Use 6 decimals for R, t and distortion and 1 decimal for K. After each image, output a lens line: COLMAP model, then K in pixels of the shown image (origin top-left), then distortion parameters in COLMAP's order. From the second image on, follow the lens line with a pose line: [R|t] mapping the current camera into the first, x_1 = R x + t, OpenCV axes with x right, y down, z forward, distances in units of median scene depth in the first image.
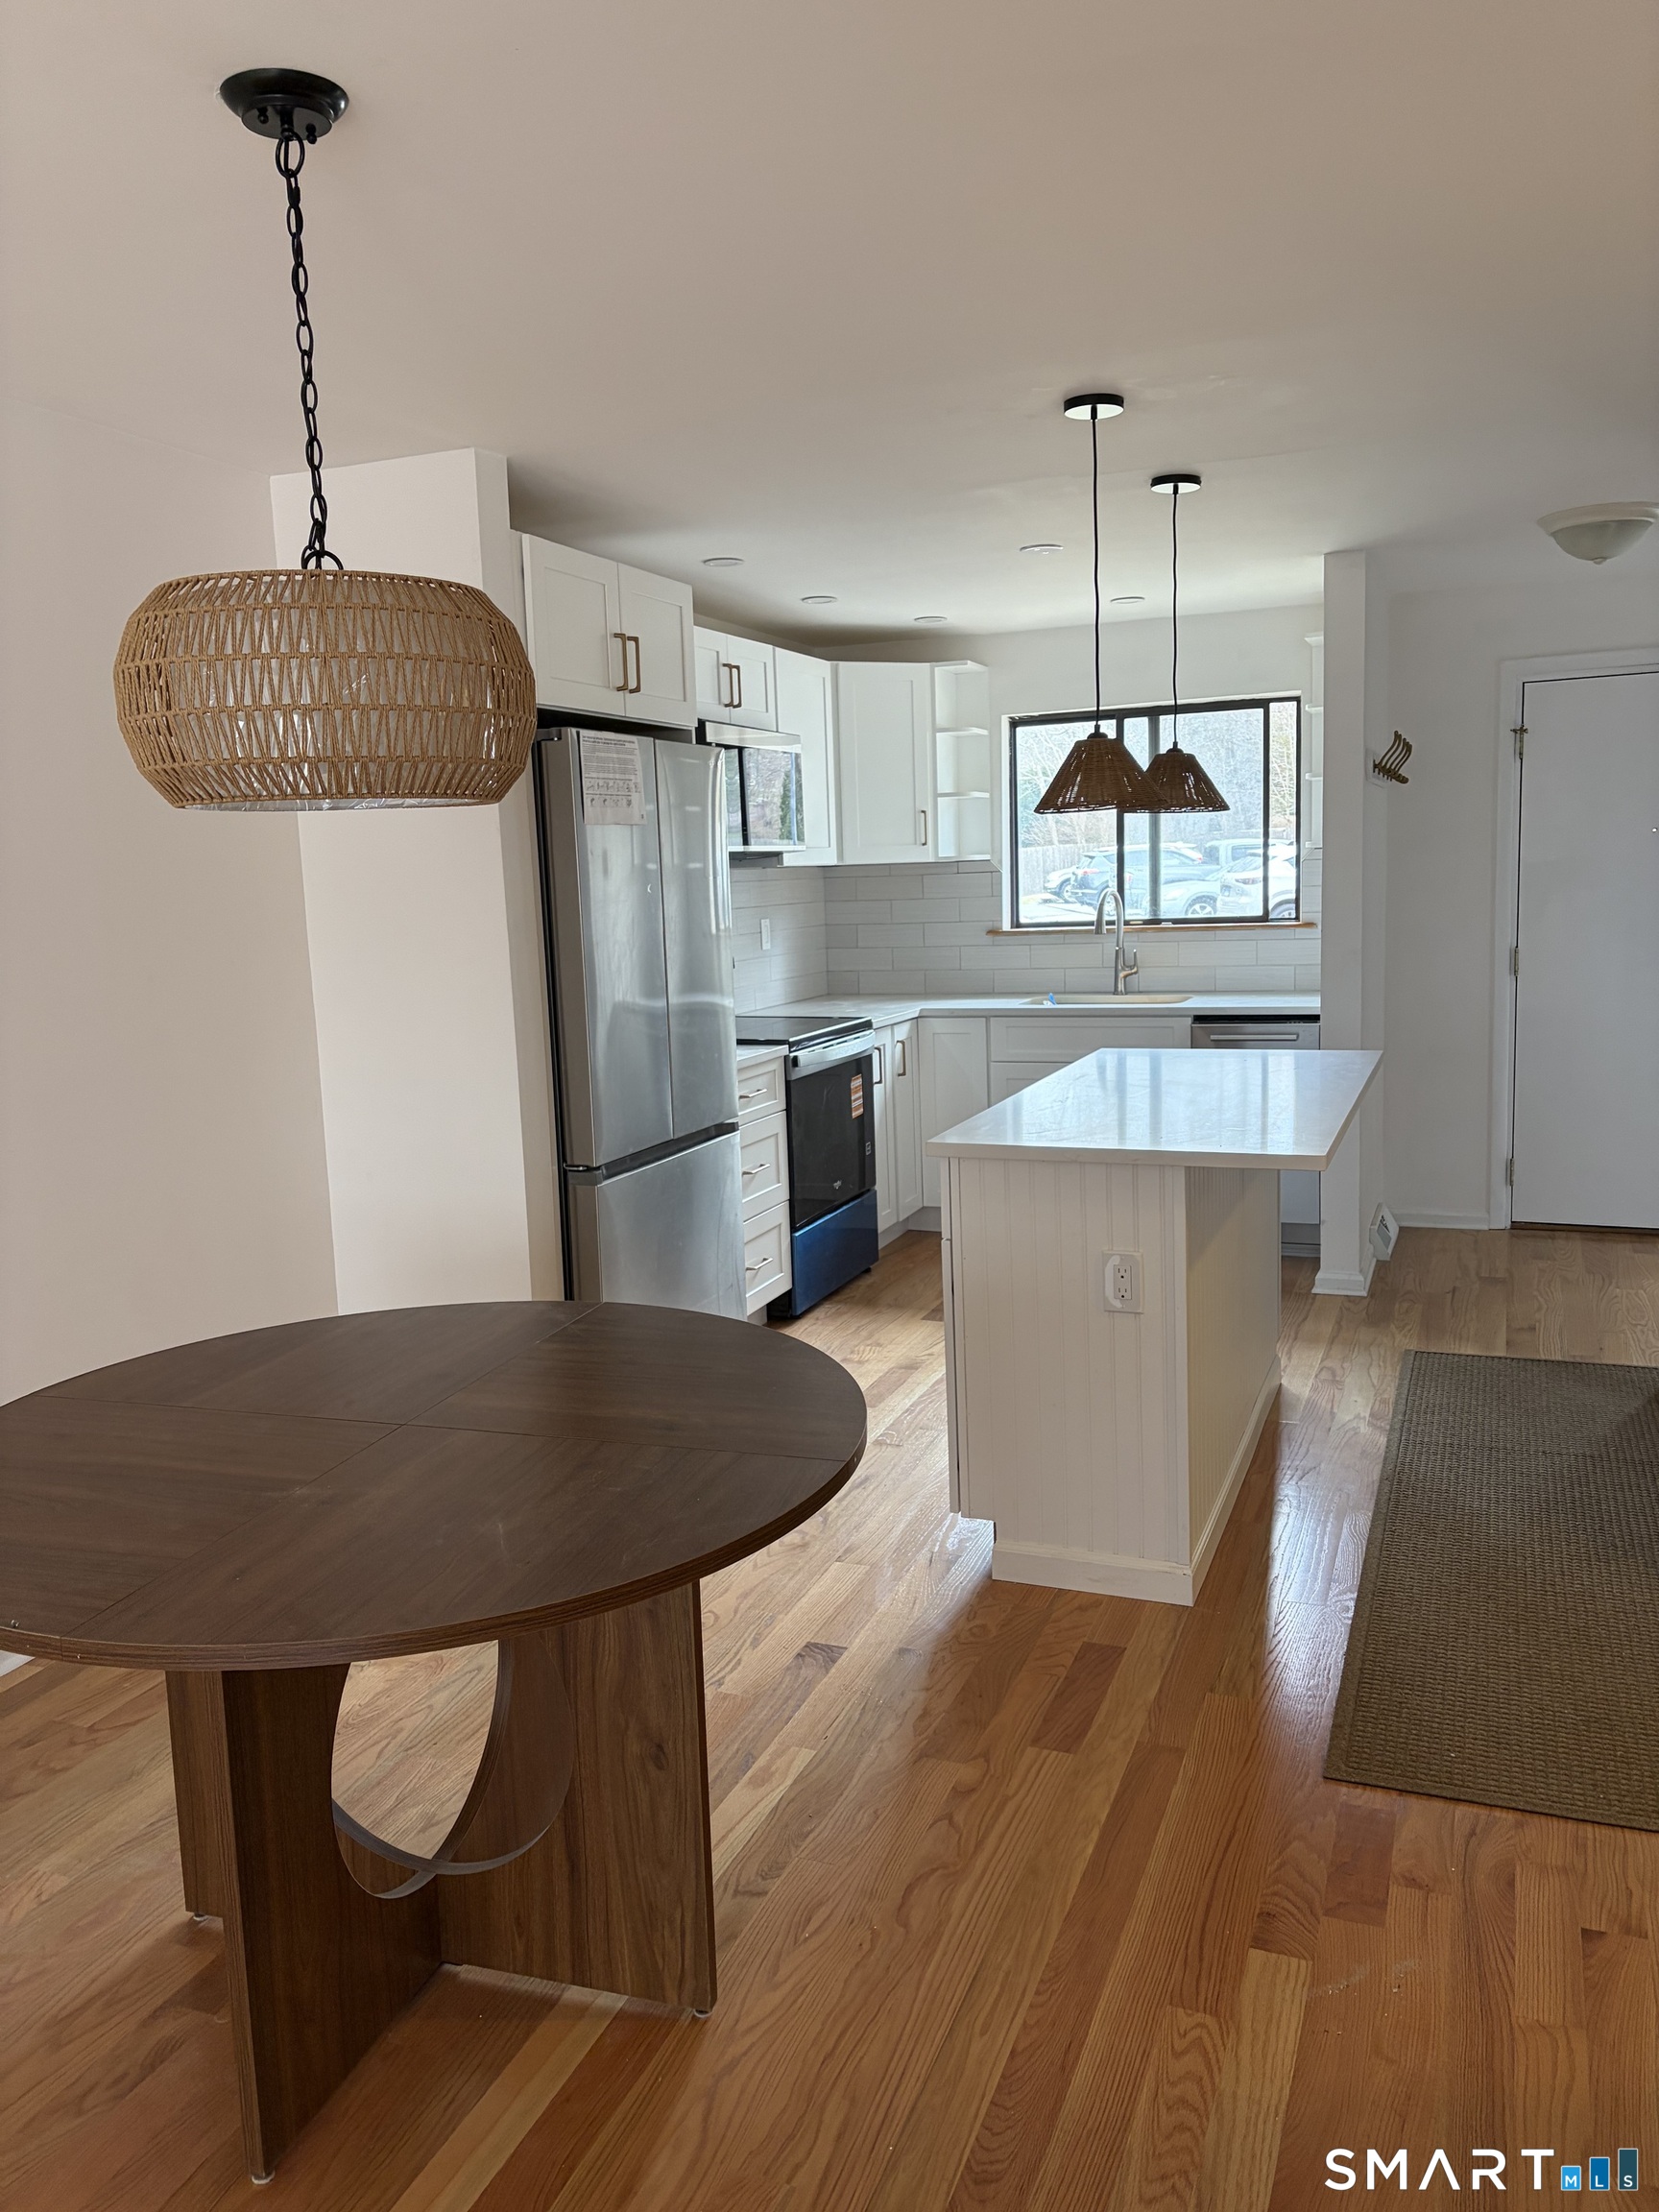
lens RADIAL K [[1688.9, 0, 827.7], [0, 1688.9, 1099.5], [0, 0, 1]] dist [0.032961, 0.007406]
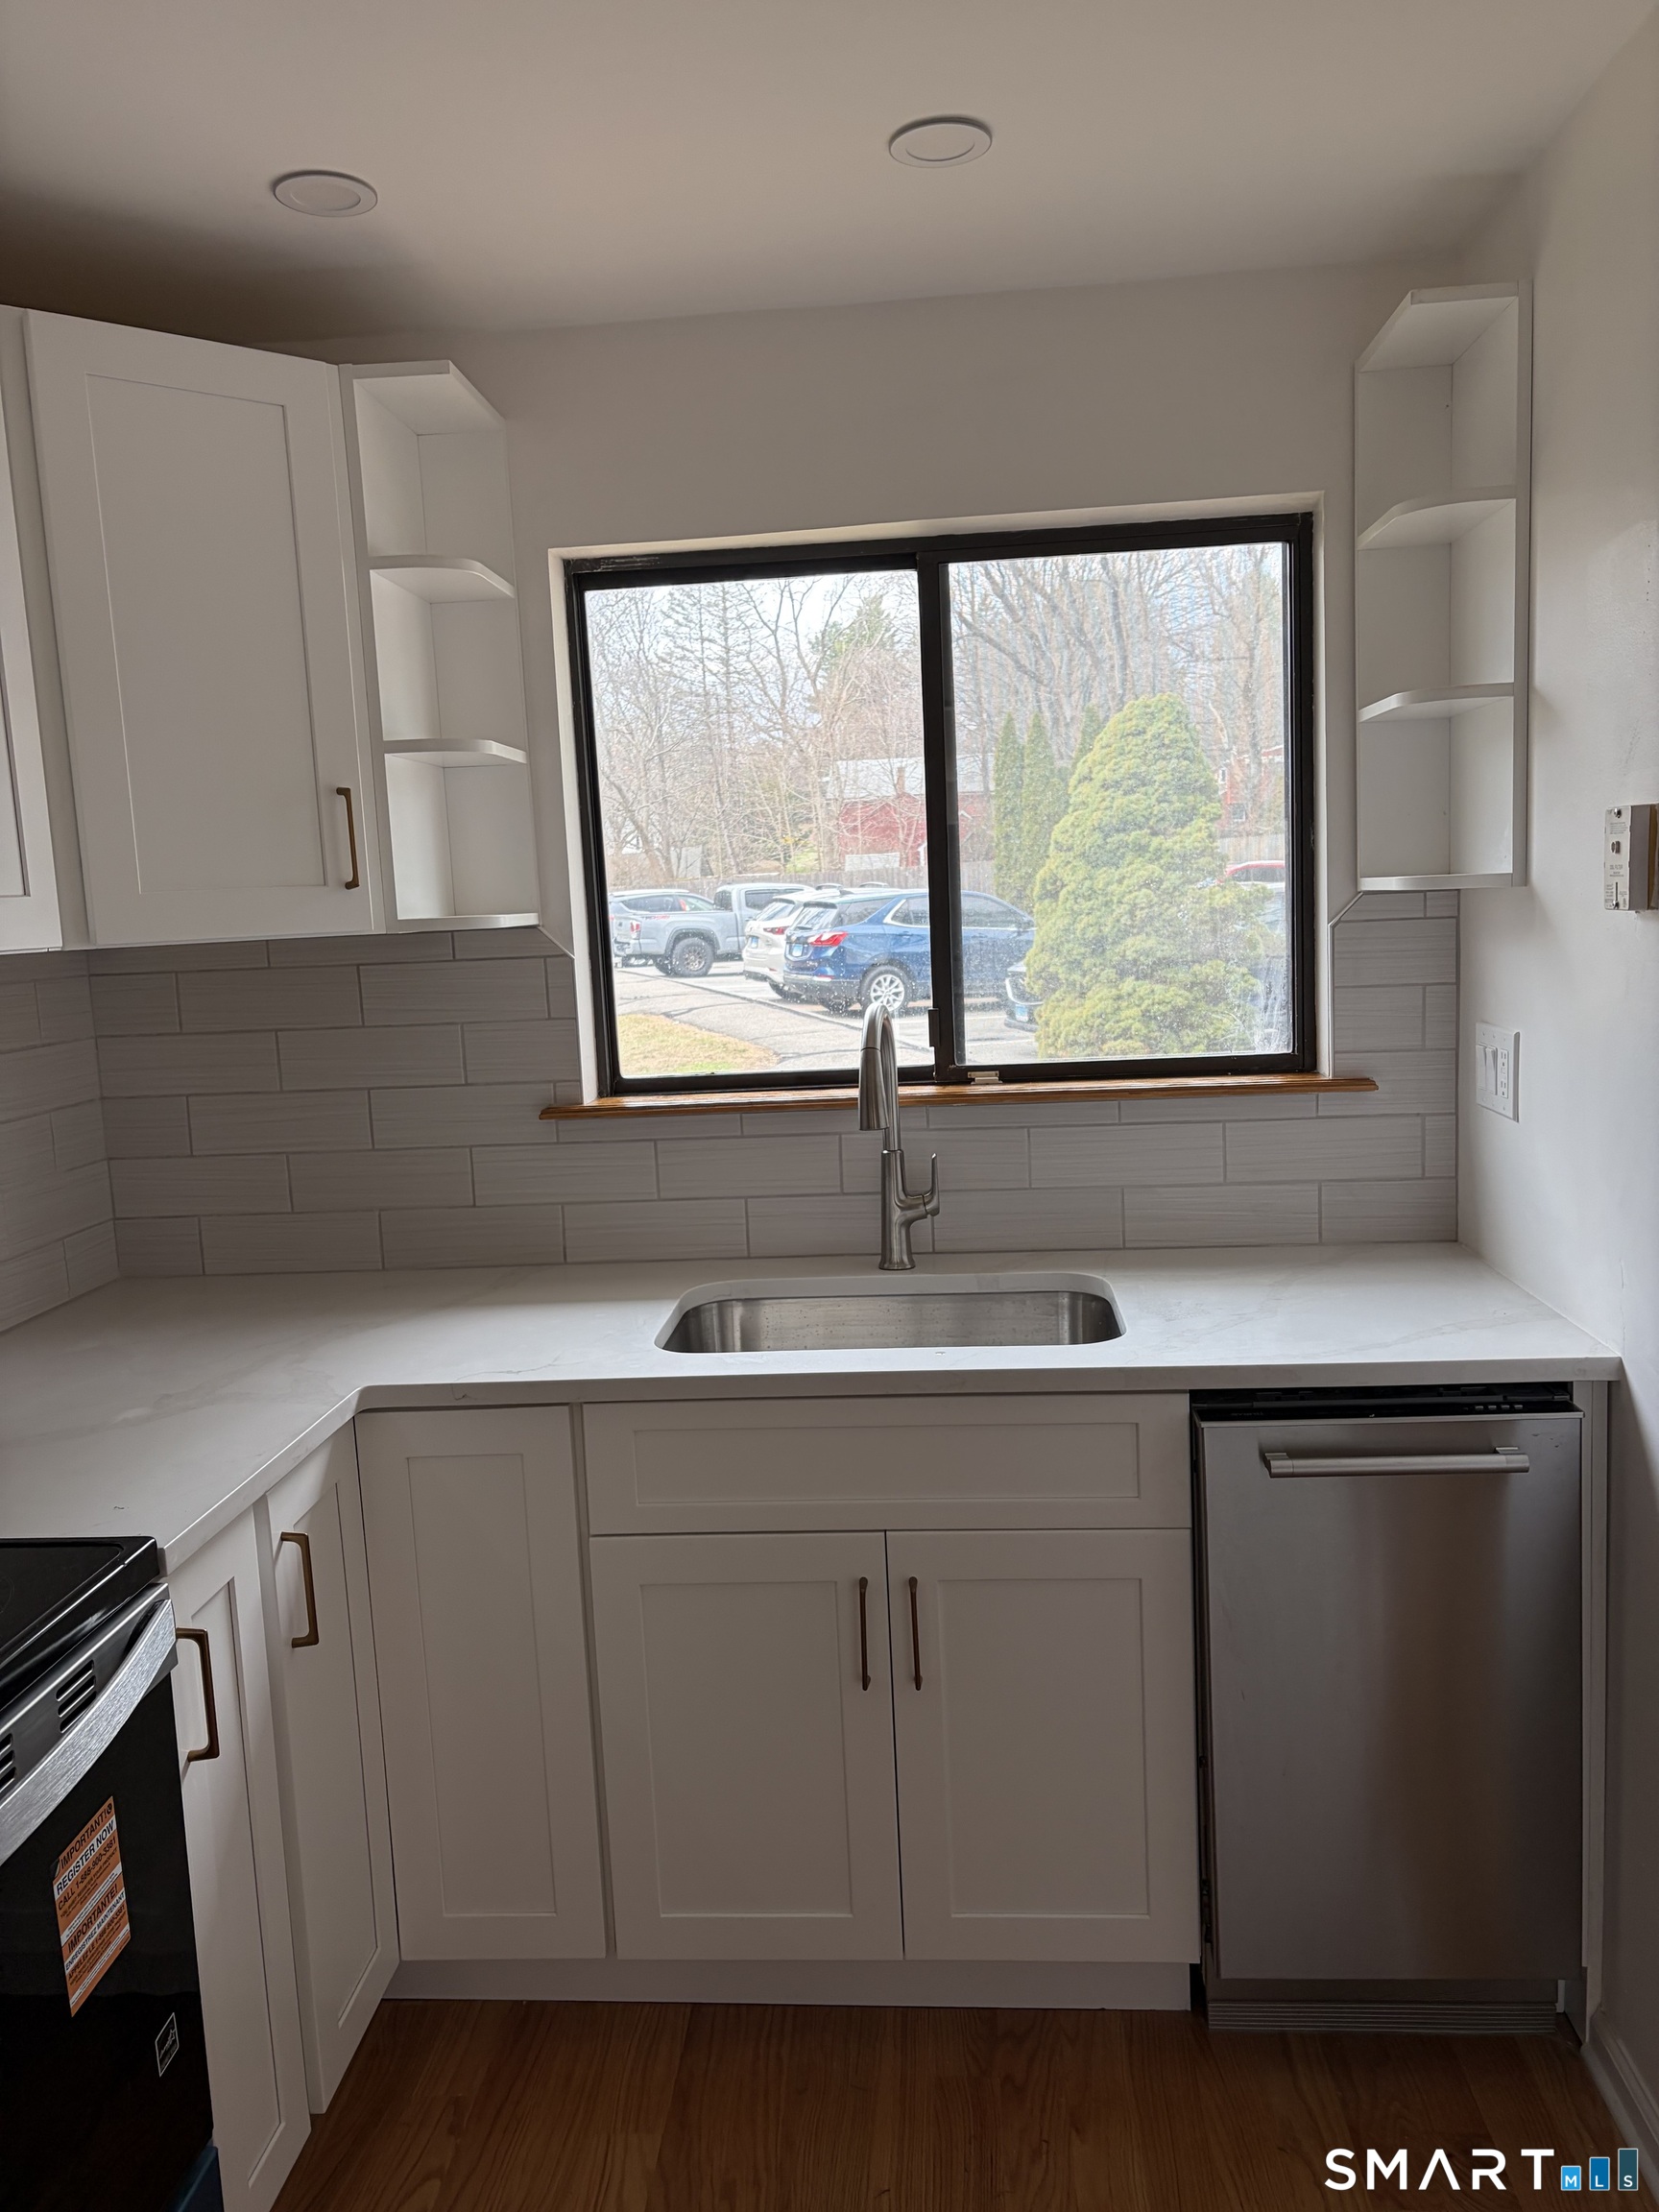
lens RADIAL K [[1663.0, 0, 842.2], [0, 1663.0, 1114.8], [0, 0, 1]] dist [0.071352, -0.084753]
pose [[0.951074, -0.050495, 0.304810, 0.045511], [0.055367, 0.998439, -0.007354, -0.095054], [-0.303963, 0.023871, 0.952385, 0.638686]]
